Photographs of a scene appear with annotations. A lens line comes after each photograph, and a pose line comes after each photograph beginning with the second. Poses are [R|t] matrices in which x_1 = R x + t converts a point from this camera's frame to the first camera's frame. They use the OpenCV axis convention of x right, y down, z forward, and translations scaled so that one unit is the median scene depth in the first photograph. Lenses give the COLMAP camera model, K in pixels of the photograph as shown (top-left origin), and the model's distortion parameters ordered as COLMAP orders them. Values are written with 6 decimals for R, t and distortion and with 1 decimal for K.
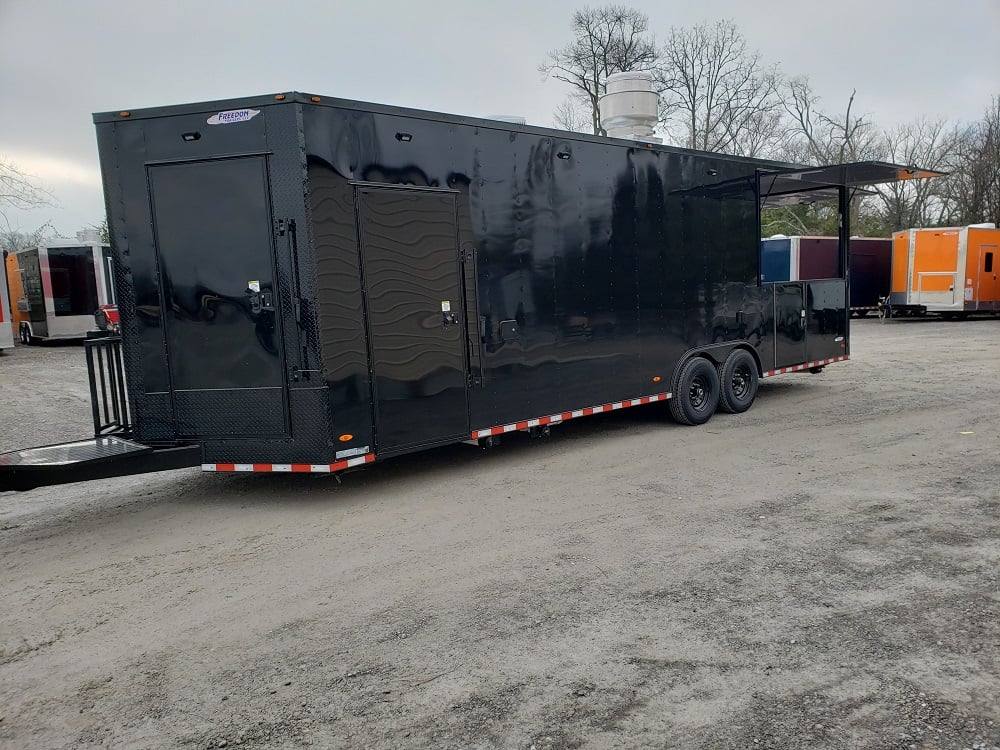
lens RADIAL K [[734.3, 0, 500.1], [0, 734.3, 367.9], [0, 0, 1]] dist [0.035073, -0.022110]
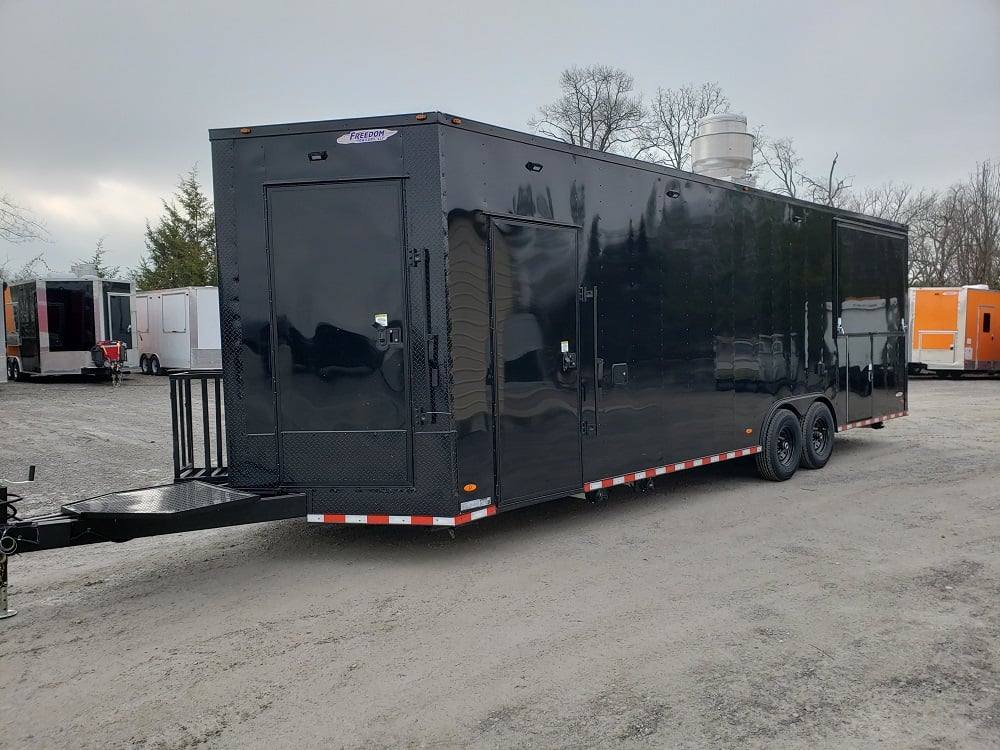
lens RADIAL K [[734.3, 0, 497.3], [0, 734.3, 373.6], [0, 0, 1]] dist [0.035073, -0.022110]
pose [[0.999170, 0.025113, 0.032074, -0.197153], [-0.023226, 0.998051, -0.057920, 0.005157], [-0.033466, 0.057127, 0.997806, 0.081280]]
